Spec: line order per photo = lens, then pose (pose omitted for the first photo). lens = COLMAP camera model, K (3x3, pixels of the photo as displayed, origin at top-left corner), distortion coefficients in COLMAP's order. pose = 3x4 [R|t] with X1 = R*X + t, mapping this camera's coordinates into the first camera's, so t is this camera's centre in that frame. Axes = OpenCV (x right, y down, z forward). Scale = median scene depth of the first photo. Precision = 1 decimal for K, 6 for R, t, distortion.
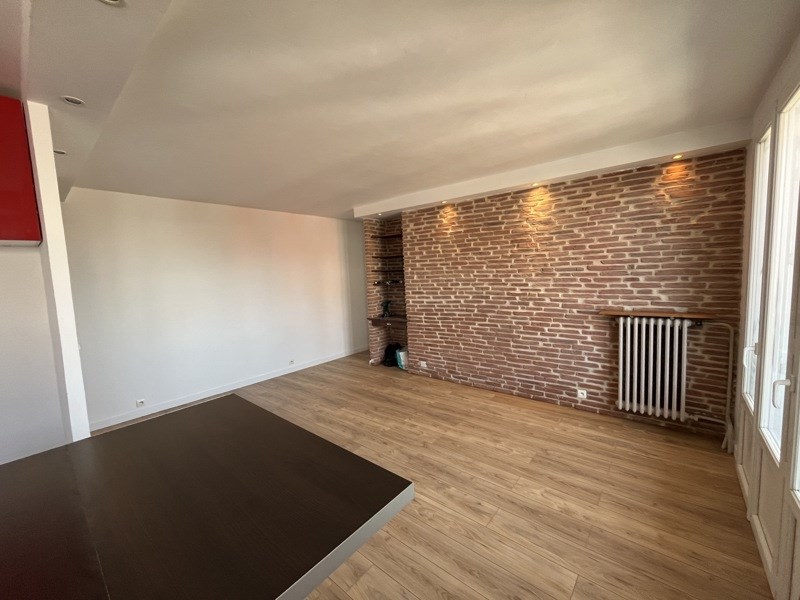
lens RADIAL K [[324.6, 0, 399.8], [0, 324.6, 300.8], [0, 0, 1]] dist [-0.002313, -0.000299]
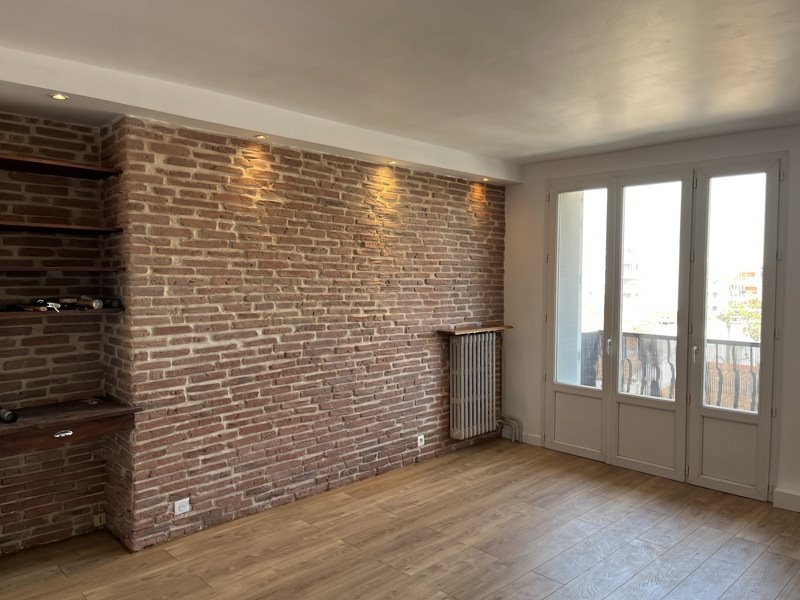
lens RADIAL K [[609.1, 0, 397.7], [0, 609.1, 303.0], [0, 0, 1]] dist [0.062178, -0.008118]
pose [[0.095592, -0.005210, 0.995407, -0.835168], [0.079315, 0.996847, -0.002399, -0.042433], [-0.992256, 0.079180, 0.095704, 0.805219]]
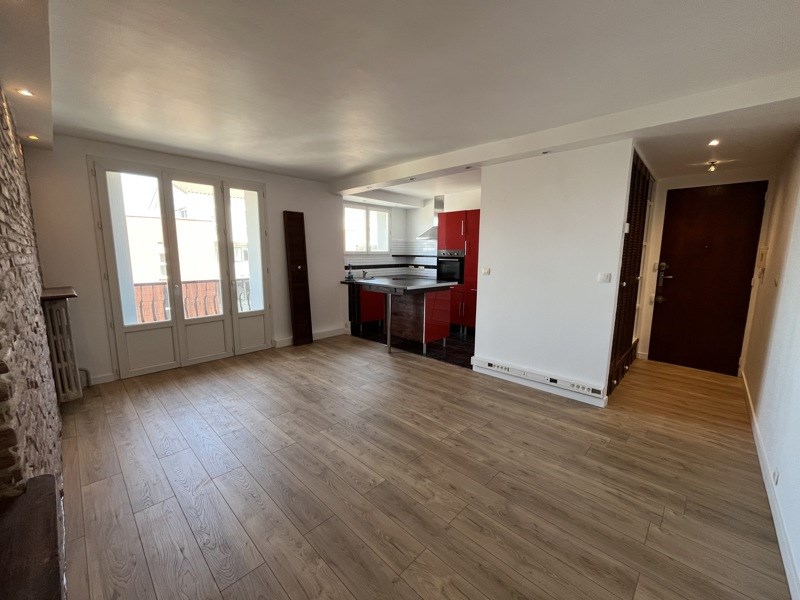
lens RADIAL K [[324.6, 0, 401.9], [0, 324.6, 300.5], [0, 0, 1]] dist [-0.002313, -0.000299]
pose [[-0.997545, 0.027835, 0.064264, -0.255133], [0.042123, 0.971553, 0.233045, -0.094027], [-0.055949, 0.235179, -0.970340, 1.460284]]
